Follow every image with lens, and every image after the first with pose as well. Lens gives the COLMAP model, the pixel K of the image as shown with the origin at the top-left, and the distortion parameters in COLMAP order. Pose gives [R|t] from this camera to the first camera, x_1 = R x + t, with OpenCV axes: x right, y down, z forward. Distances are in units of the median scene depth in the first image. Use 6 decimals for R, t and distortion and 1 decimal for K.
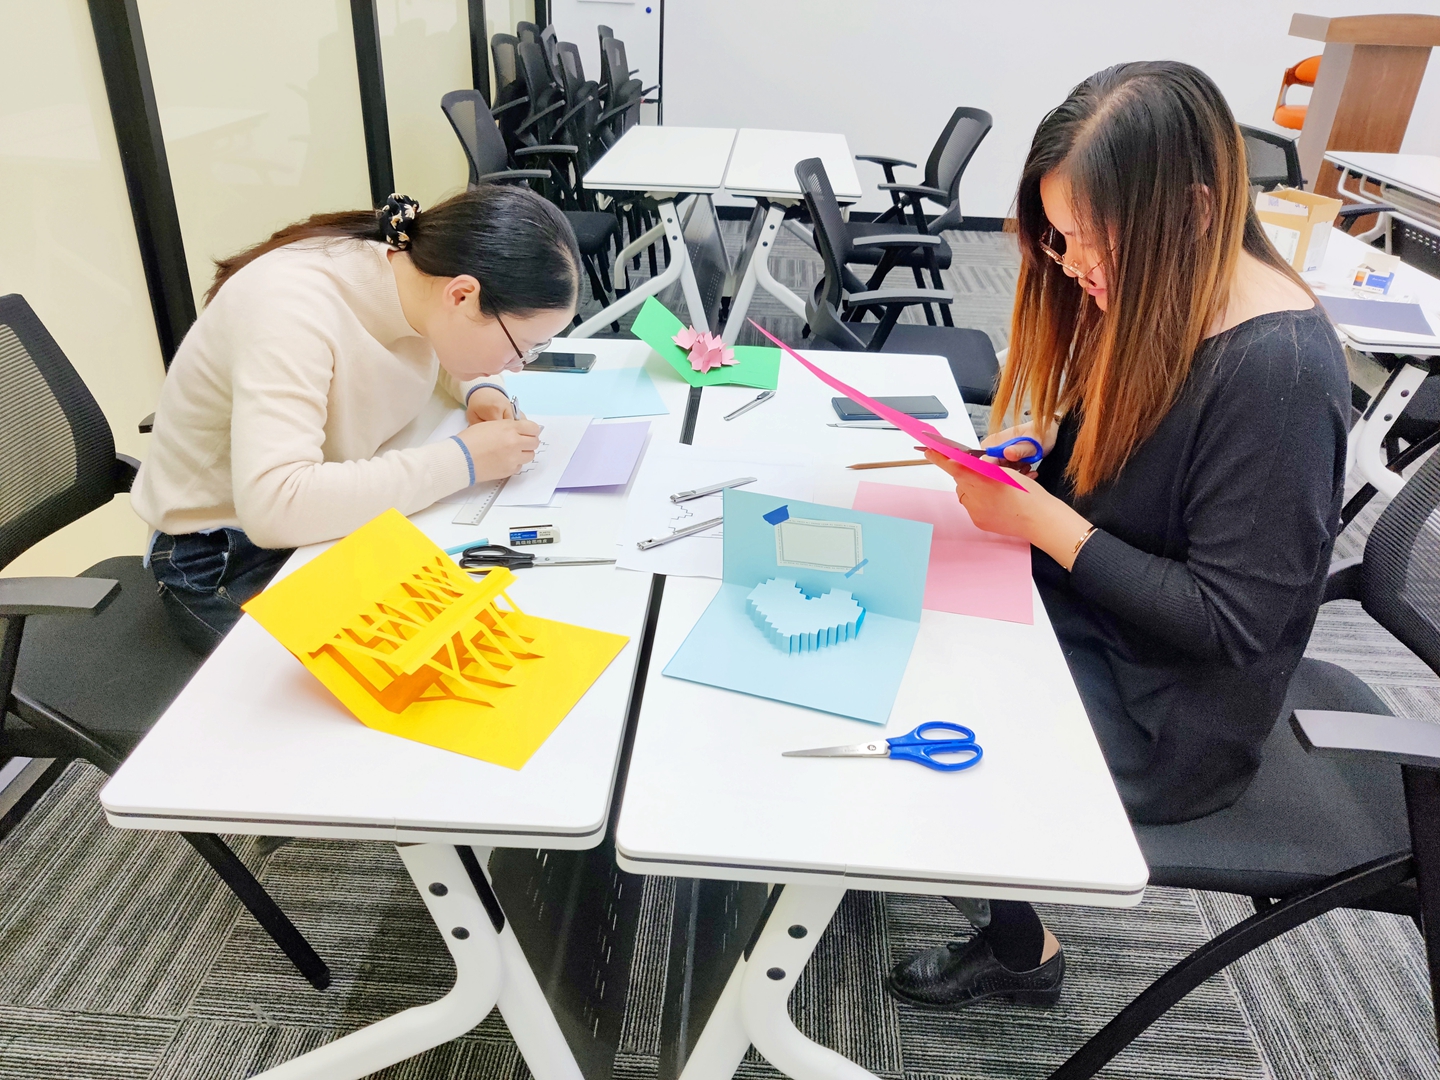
lens RADIAL K [[1083.6, 0, 718.3], [0, 1083.6, 538.8], [0, 0, 1]] dist [-0.063356, -0.000649]
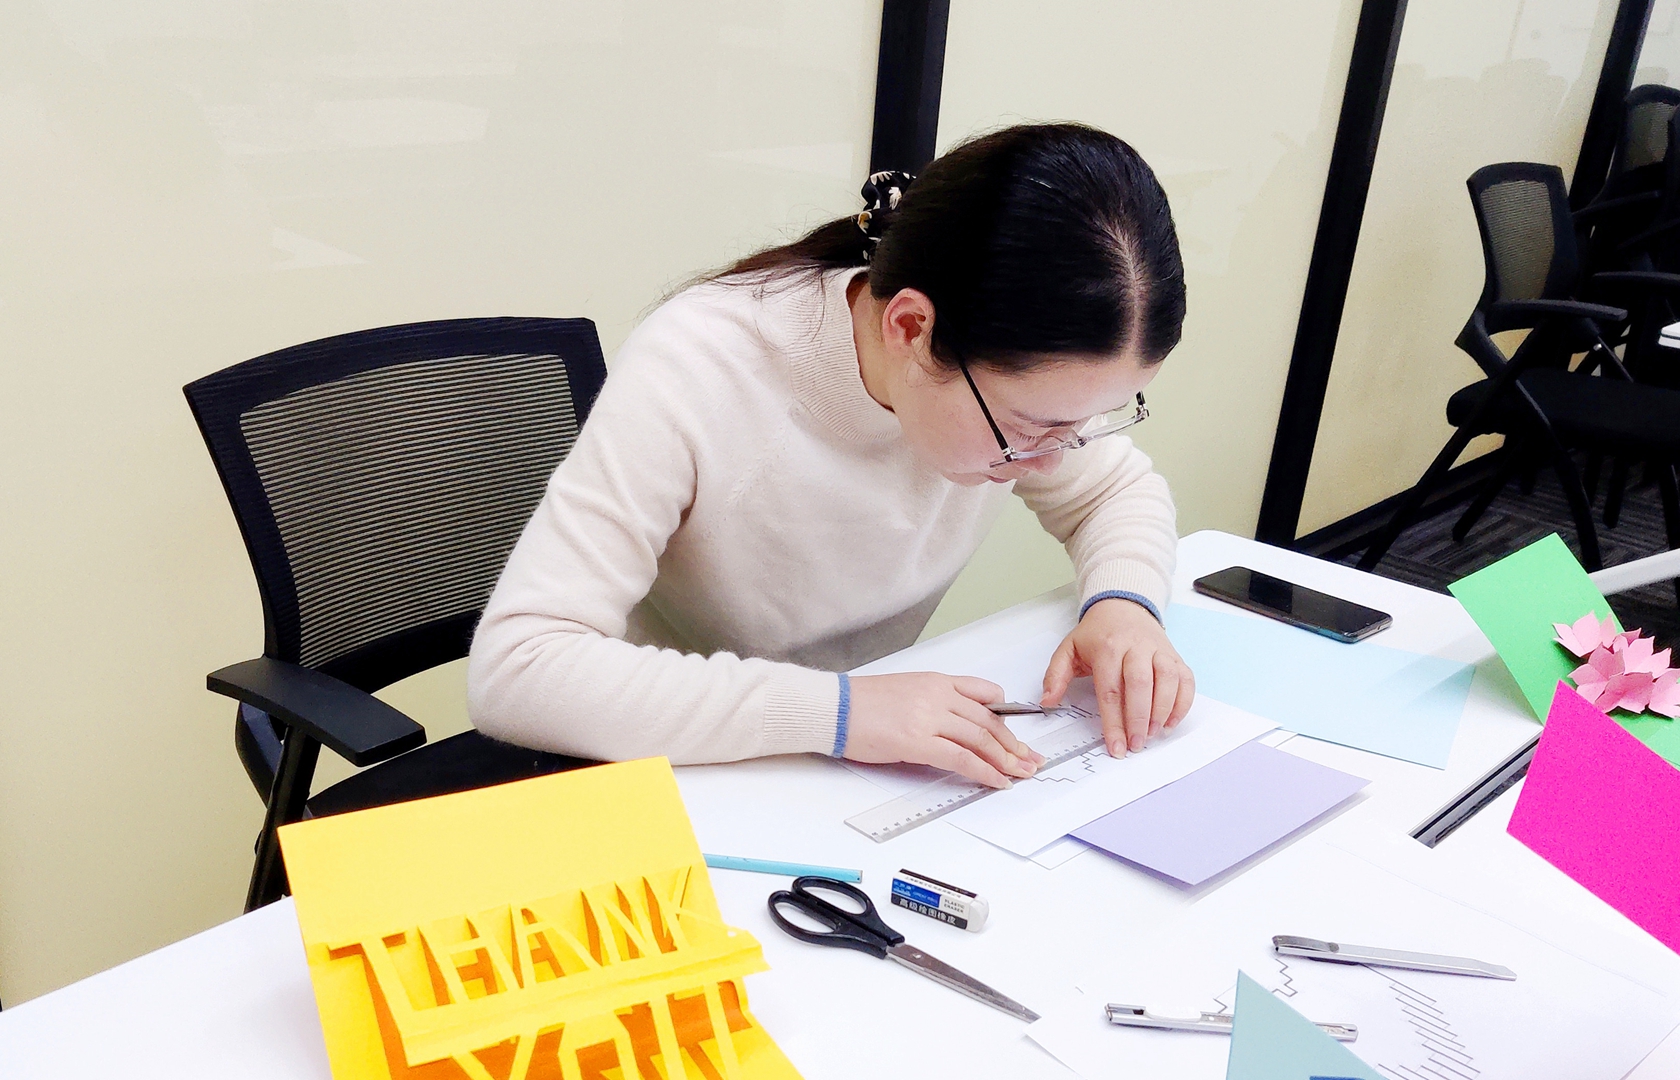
lens RADIAL K [[1579.8, 0, 838.7], [0, 1579.8, 542.2], [0, 0, 1]] dist [0.009542, 0.000000]
pose [[0.749268, 0.241051, -0.616840, 0.202455], [-0.345240, 0.937006, -0.053192, -0.102765], [0.565161, 0.252813, 0.785289, 0.361717]]
